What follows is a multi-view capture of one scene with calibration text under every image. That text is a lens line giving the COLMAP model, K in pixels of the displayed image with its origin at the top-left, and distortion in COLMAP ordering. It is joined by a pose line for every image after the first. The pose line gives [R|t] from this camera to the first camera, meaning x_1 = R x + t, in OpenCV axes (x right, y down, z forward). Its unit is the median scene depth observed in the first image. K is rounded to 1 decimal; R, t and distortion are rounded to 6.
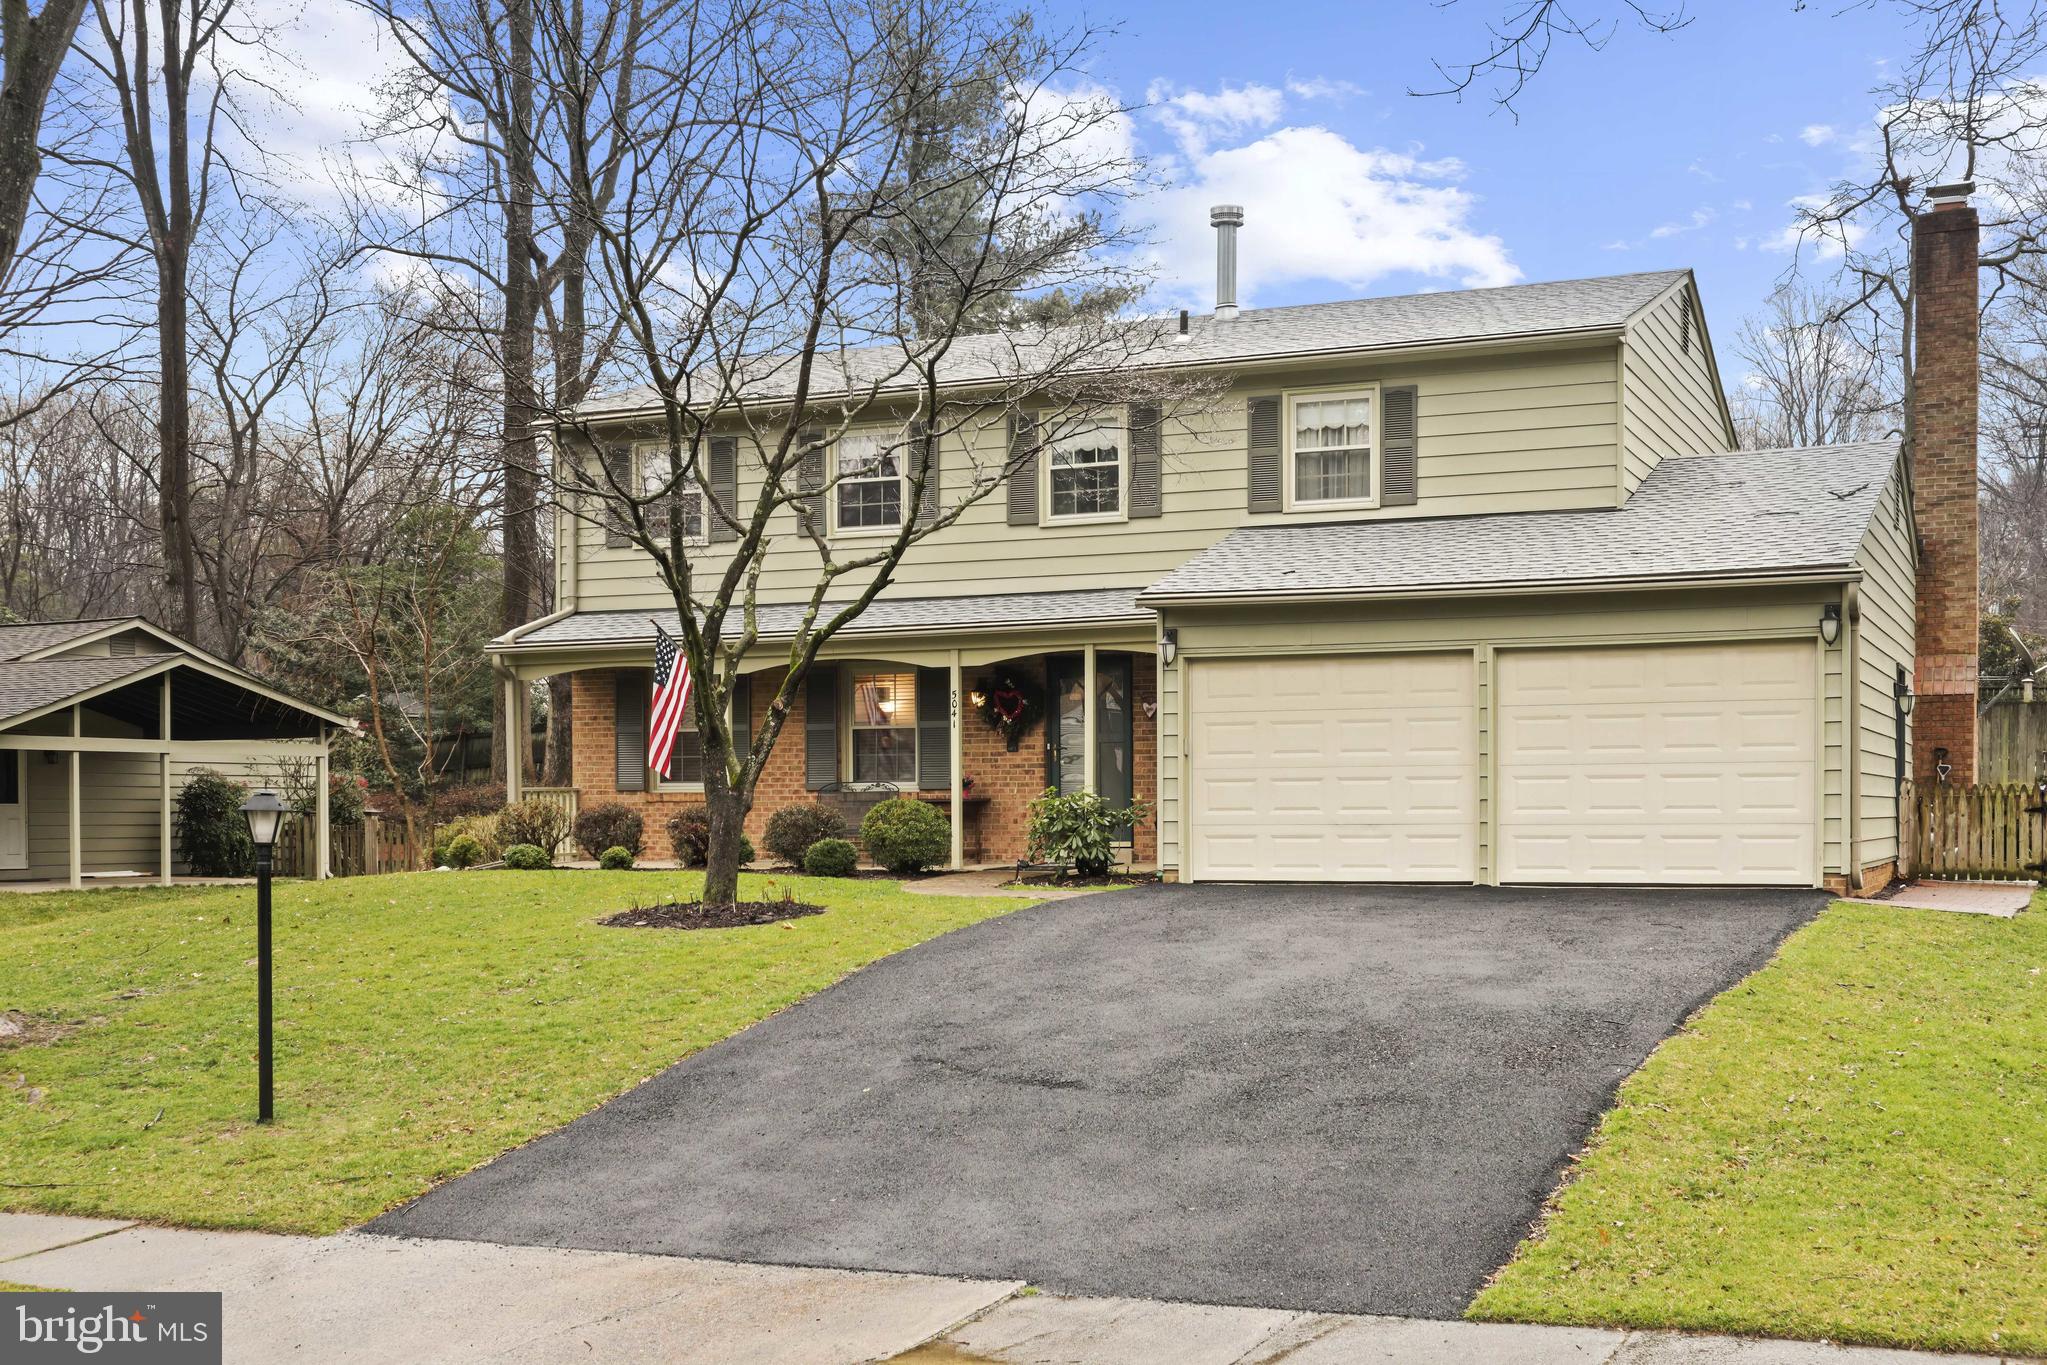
lens RADIAL K [[2393.0, 0, 1024.1], [0, 2393.0, 740.4], [0, 0, 1]] dist [0.007929, 0.031187]
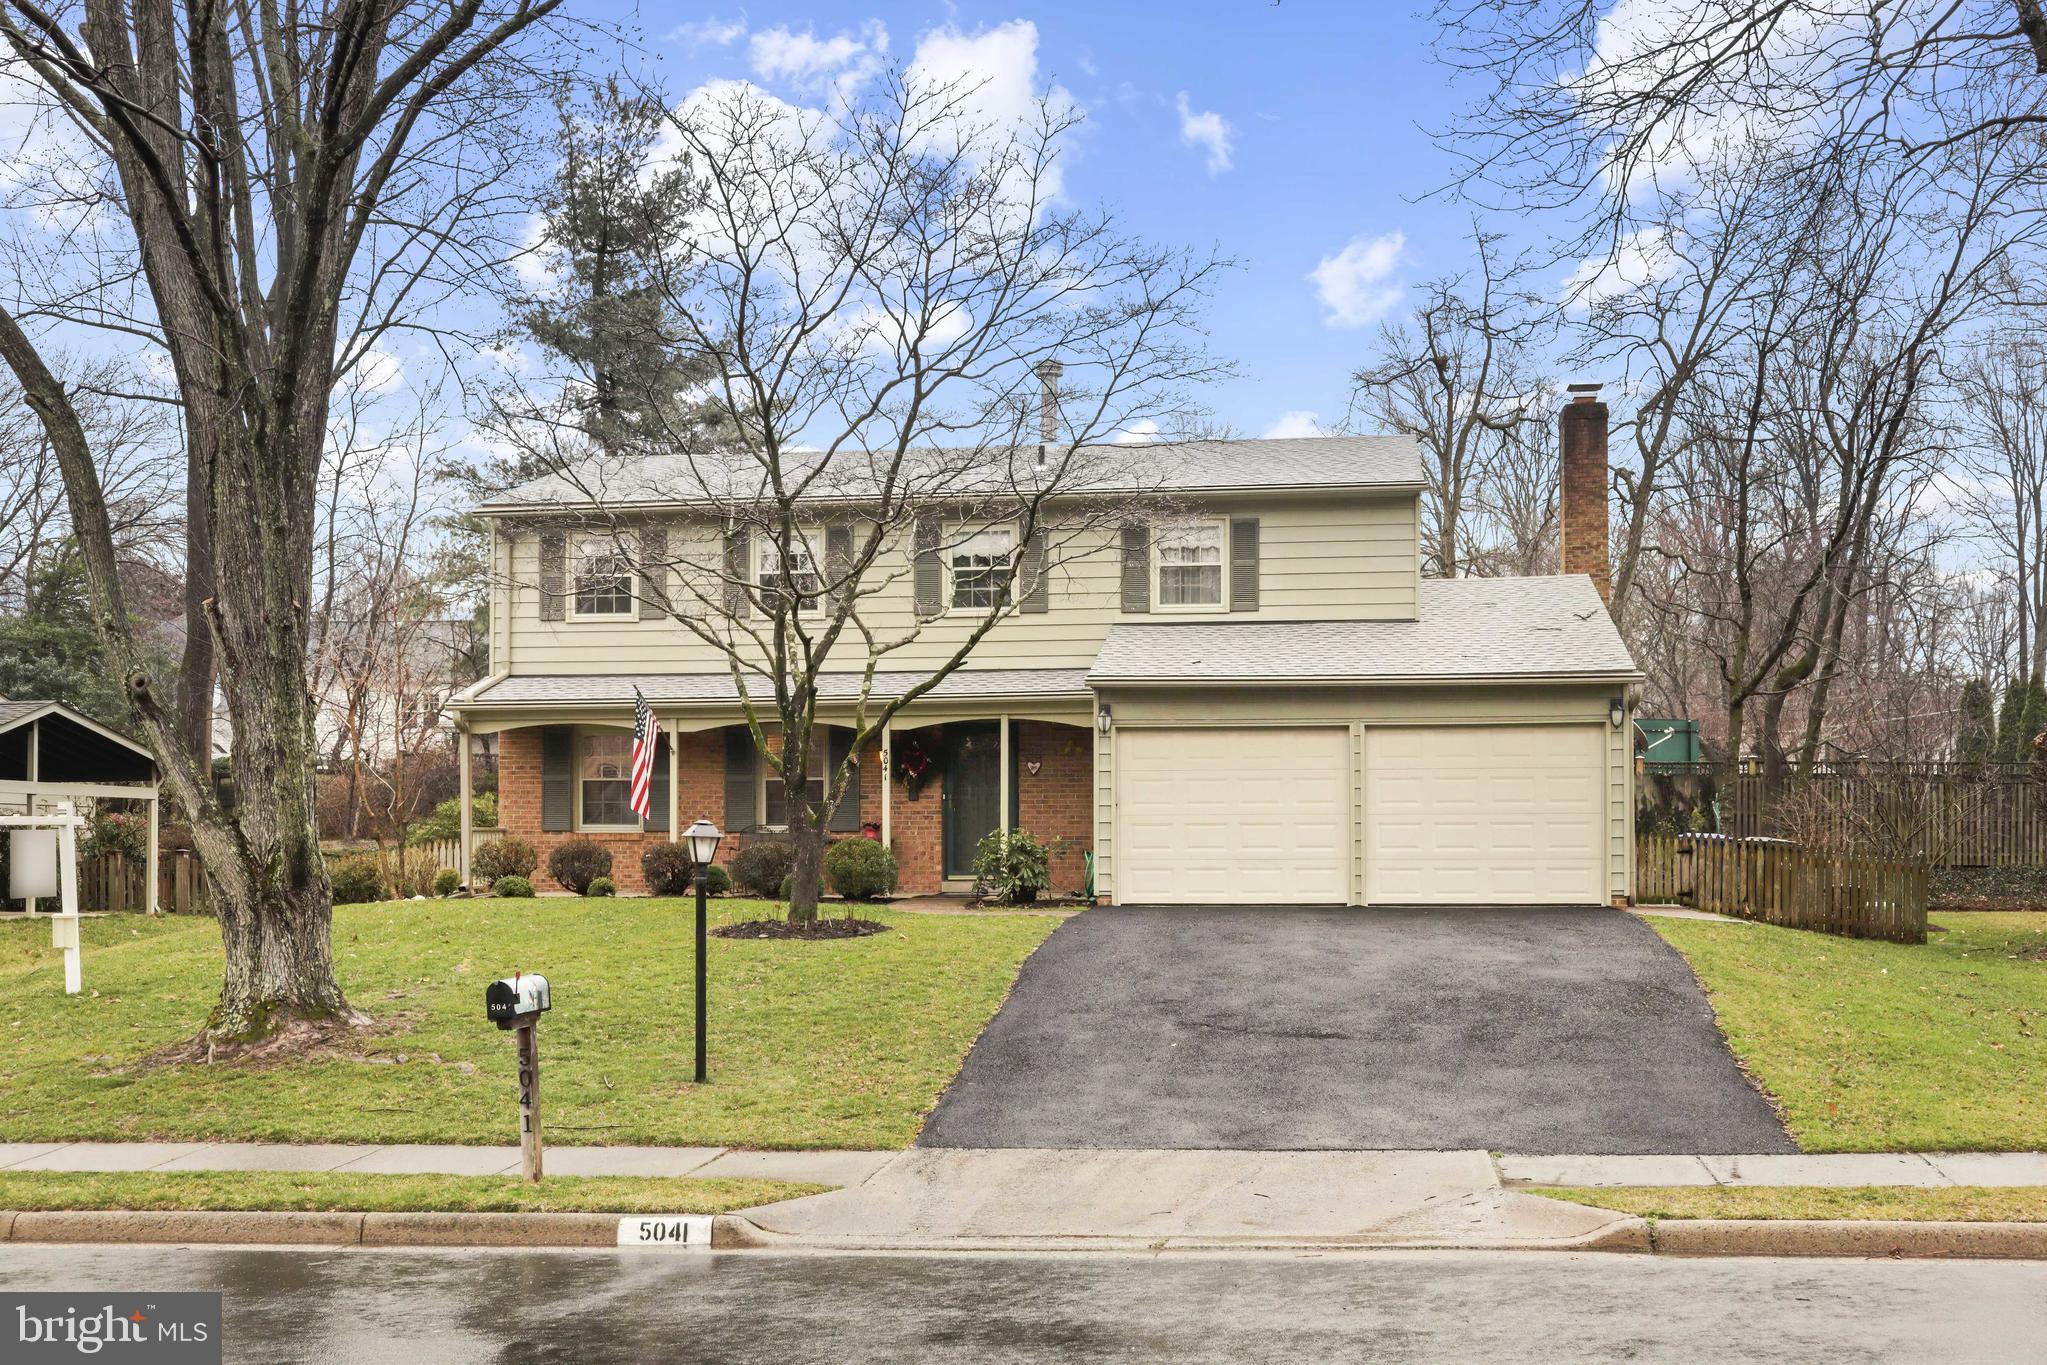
lens RADIAL K [[2241.4, 0, 1023.5], [0, 2241.4, 682.5], [0, 0, 1]] dist [-0.002753, -0.003956]
pose [[0.962075, 0.025813, 0.271561, -0.281244], [-0.011627, 0.998488, -0.053718, 0.005717], [-0.272538, 0.048523, 0.960921, -0.117726]]
